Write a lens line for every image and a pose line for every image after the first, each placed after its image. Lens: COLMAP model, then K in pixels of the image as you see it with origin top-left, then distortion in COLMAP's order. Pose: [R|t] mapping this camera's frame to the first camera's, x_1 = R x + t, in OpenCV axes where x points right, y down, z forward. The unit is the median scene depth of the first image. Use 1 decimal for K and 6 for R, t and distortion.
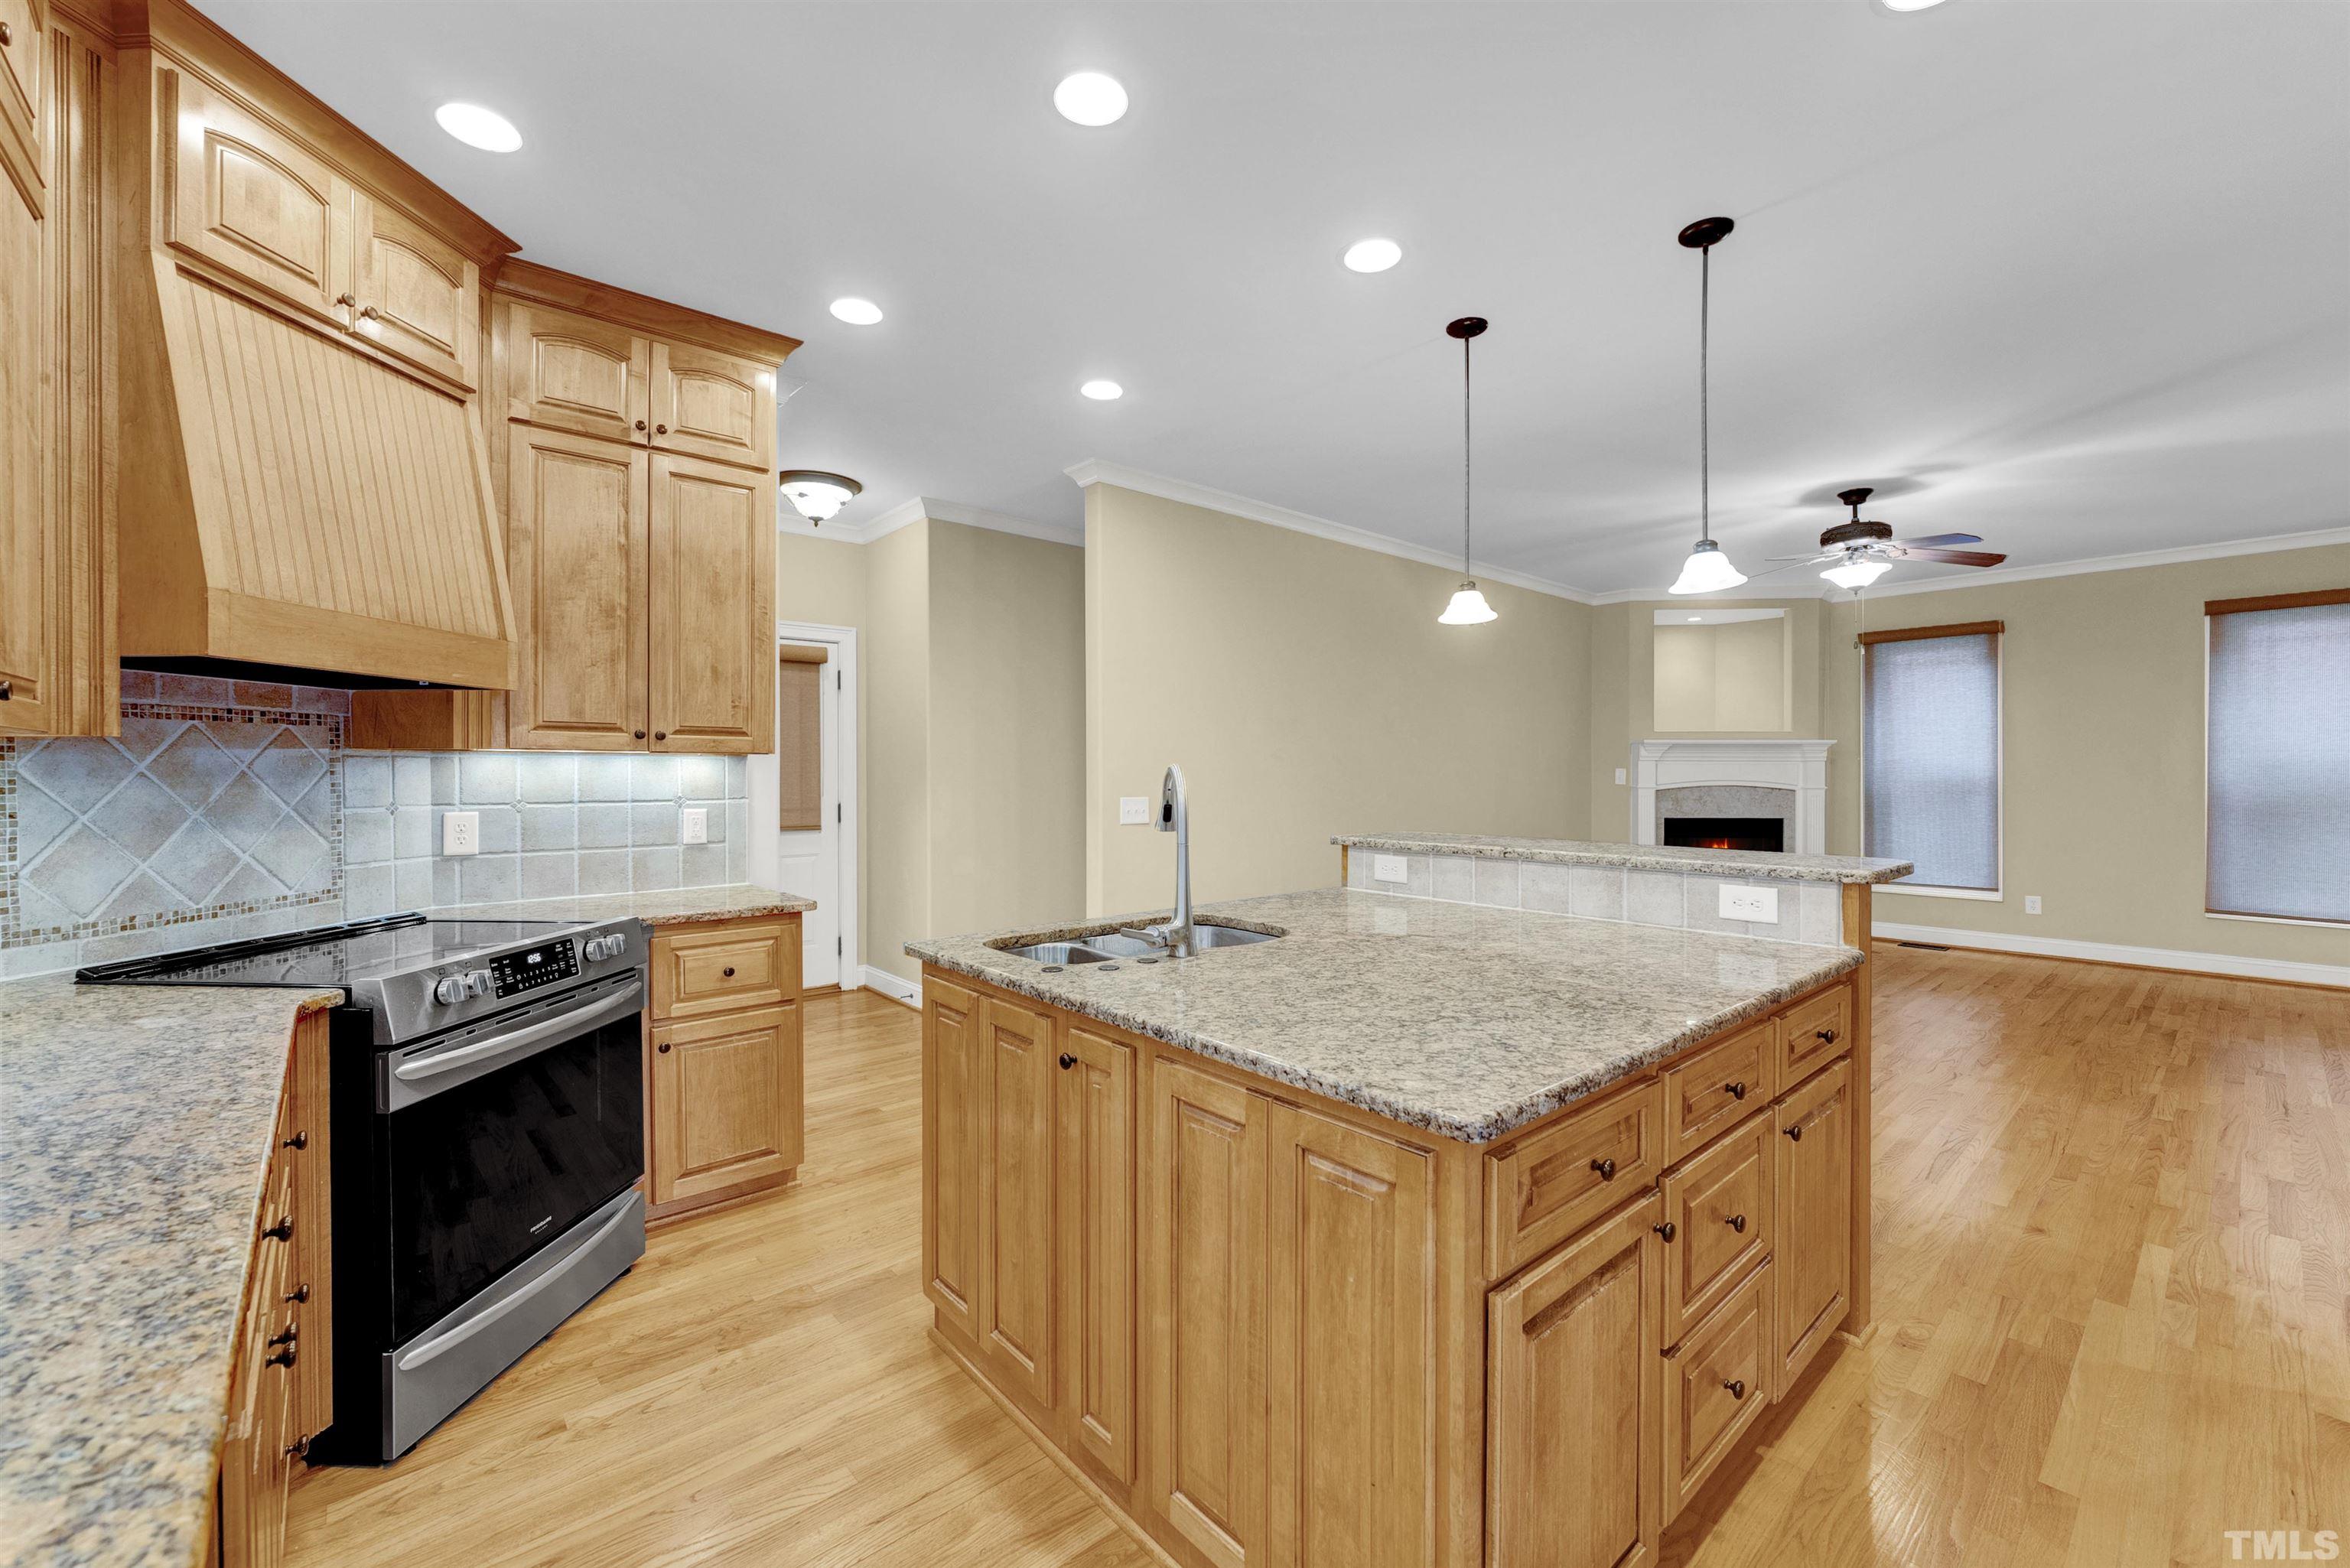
lens RADIAL K [[941.9, 0, 1184.8], [0, 941.9, 777.5], [0, 0, 1]] dist [0.001732, -0.000567]
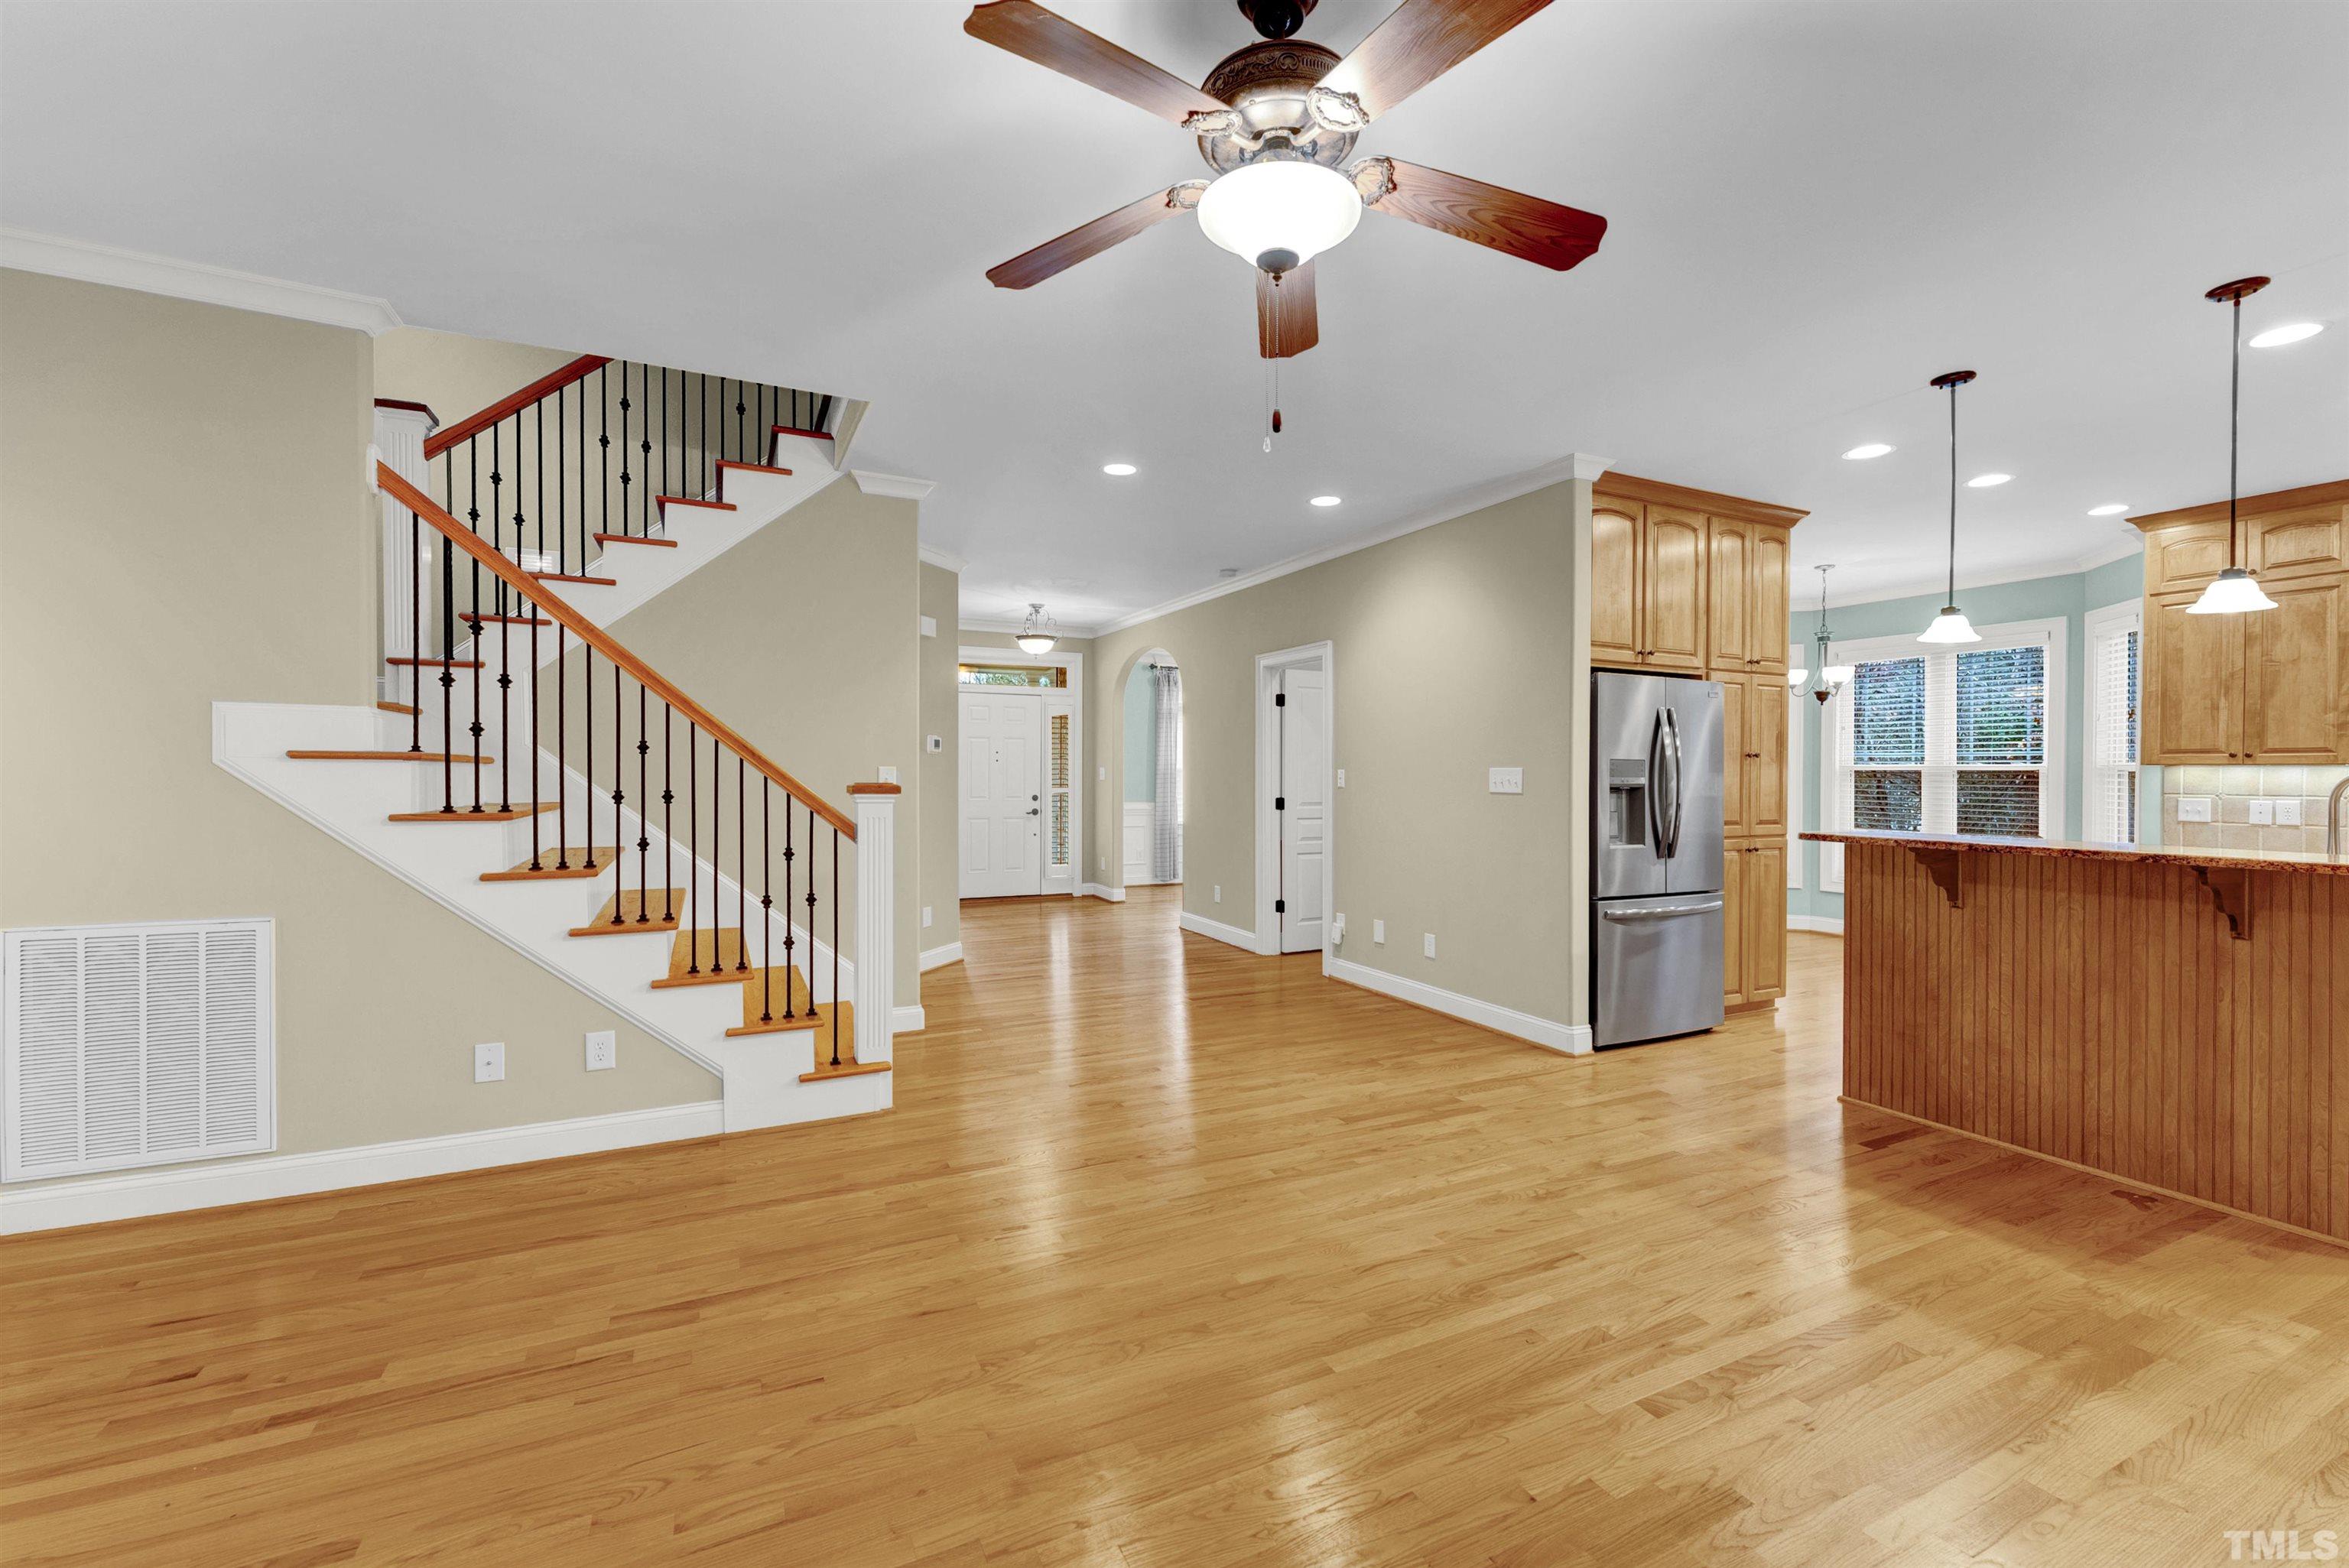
lens RADIAL K [[972.1, 0, 1166.8], [0, 972.1, 776.3], [0, 0, 1]] dist [0.006424, -0.000197]
pose [[-0.964491, -0.005823, 0.264053, 1.420059], [-0.003443, 0.999949, 0.009476, -0.015660], [-0.264095, 0.008231, -0.964462, 2.978319]]
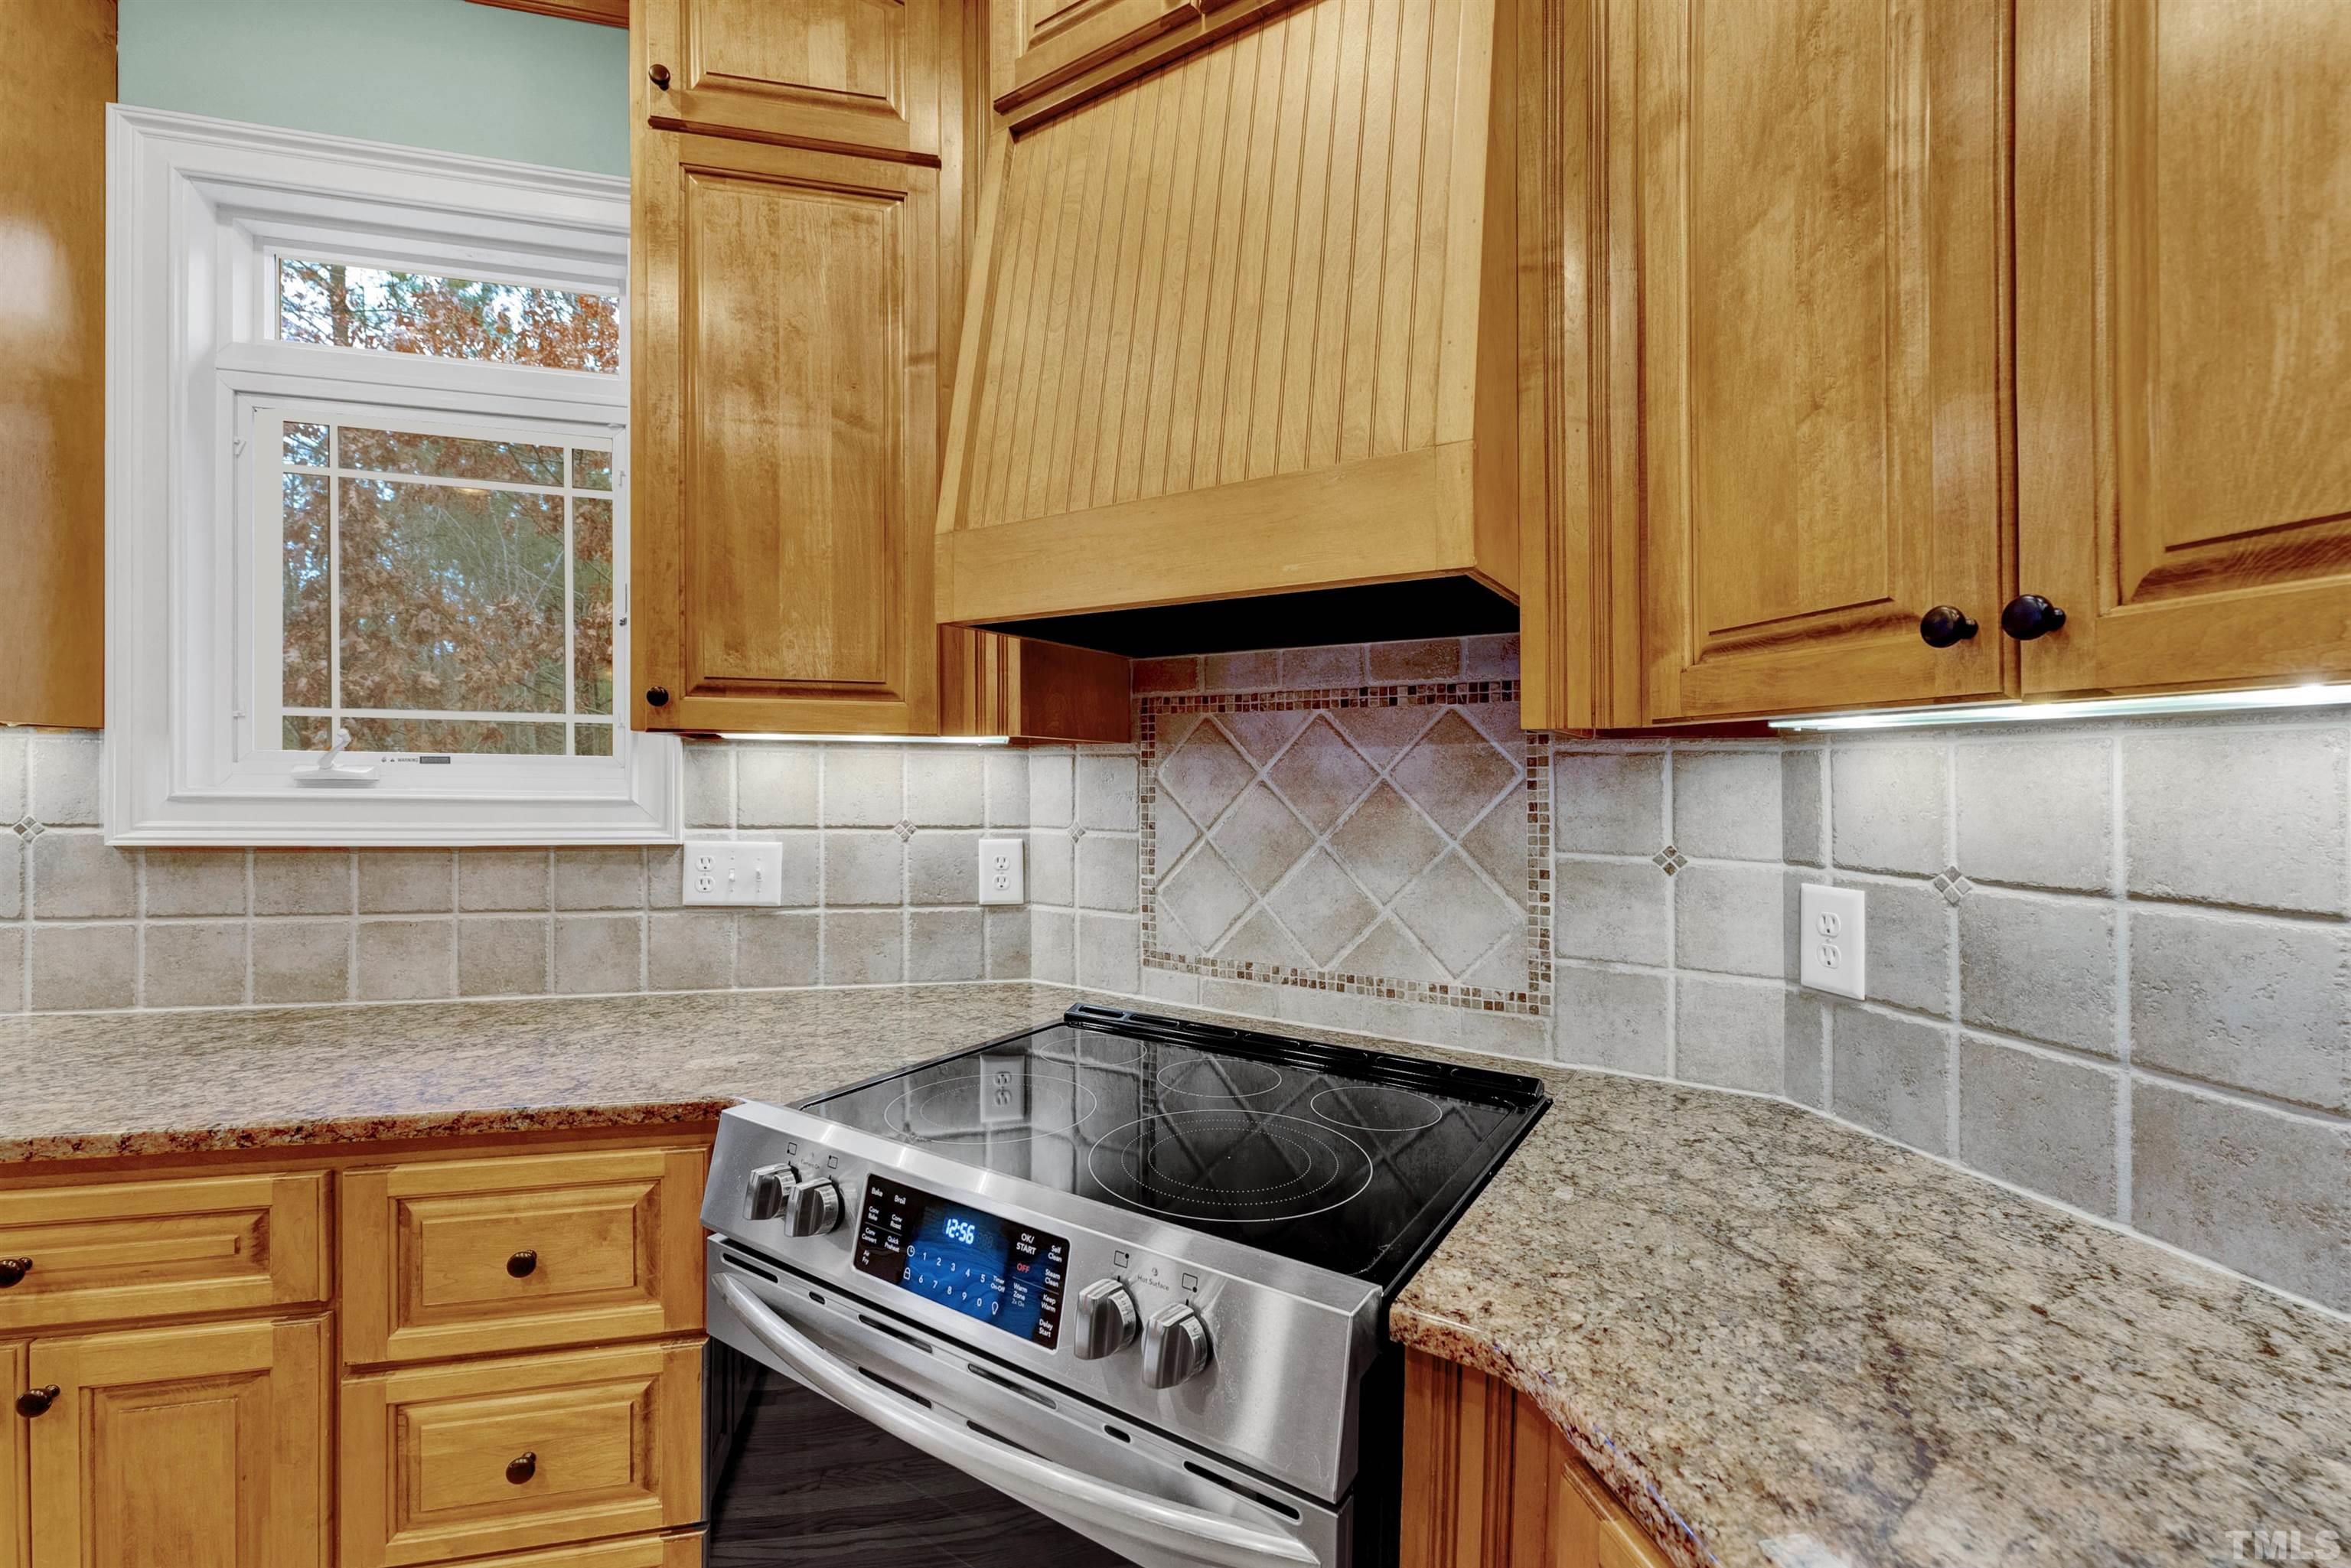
lens RADIAL K [[947.0, 0, 1180.0], [0, 947.0, 799.6], [0, 0, 1]] dist [-0.000937, -0.001003]
pose [[-0.481882, 0.012471, -0.876147, -0.359484], [-0.016493, 0.999592, 0.023299, -0.006599], [0.876081, 0.025678, -0.481480, 1.215040]]
